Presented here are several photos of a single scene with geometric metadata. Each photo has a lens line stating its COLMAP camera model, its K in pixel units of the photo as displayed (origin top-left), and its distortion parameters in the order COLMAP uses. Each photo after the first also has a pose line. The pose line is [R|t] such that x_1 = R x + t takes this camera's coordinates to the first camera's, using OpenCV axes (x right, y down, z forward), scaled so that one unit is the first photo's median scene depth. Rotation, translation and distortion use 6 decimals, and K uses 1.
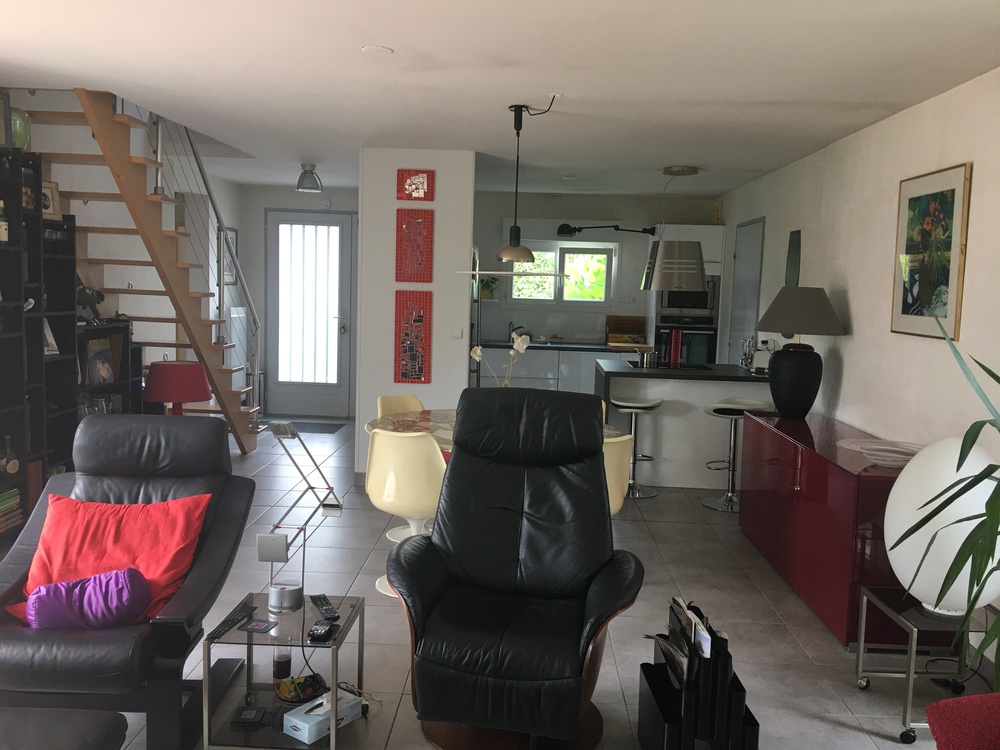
lens RADIAL K [[826.8, 0, 500.0], [0, 826.8, 375.0], [0, 0, 1]] dist [0.009212, -0.004999]
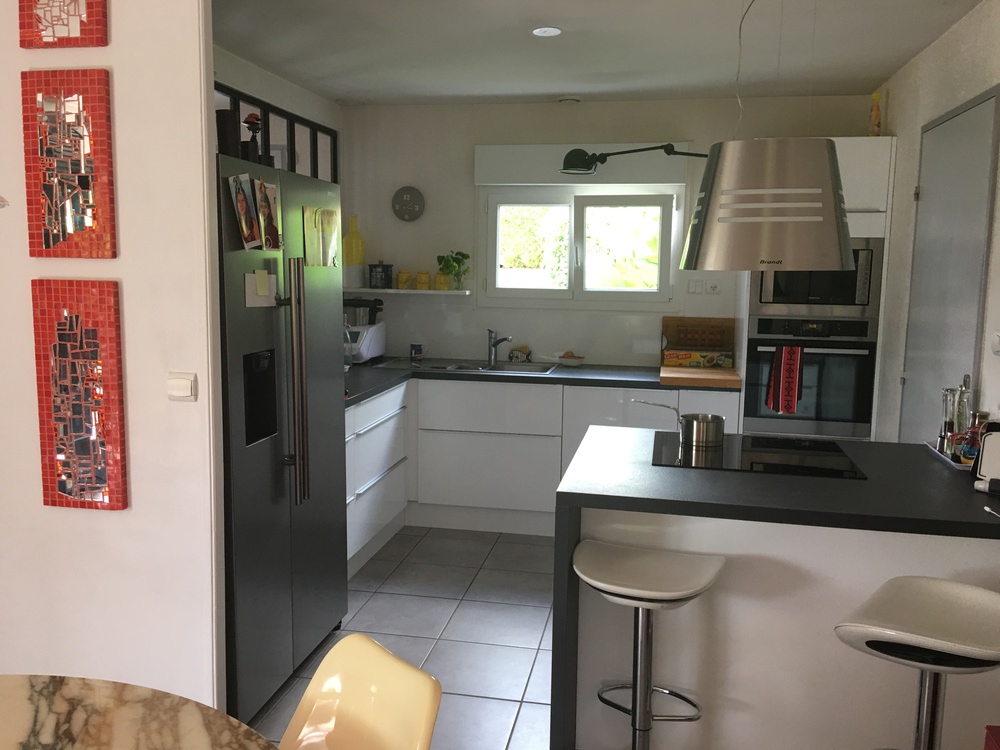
lens RADIAL K [[826.8, 0, 500.0], [0, 826.8, 375.0], [0, 0, 1]] dist [0.009212, -0.004999]
pose [[0.987040, 0.003304, -0.160441, 0.116891], [-0.000457, 0.999842, 0.017773, -0.045592], [0.160475, -0.017470, 0.986885, 0.460720]]
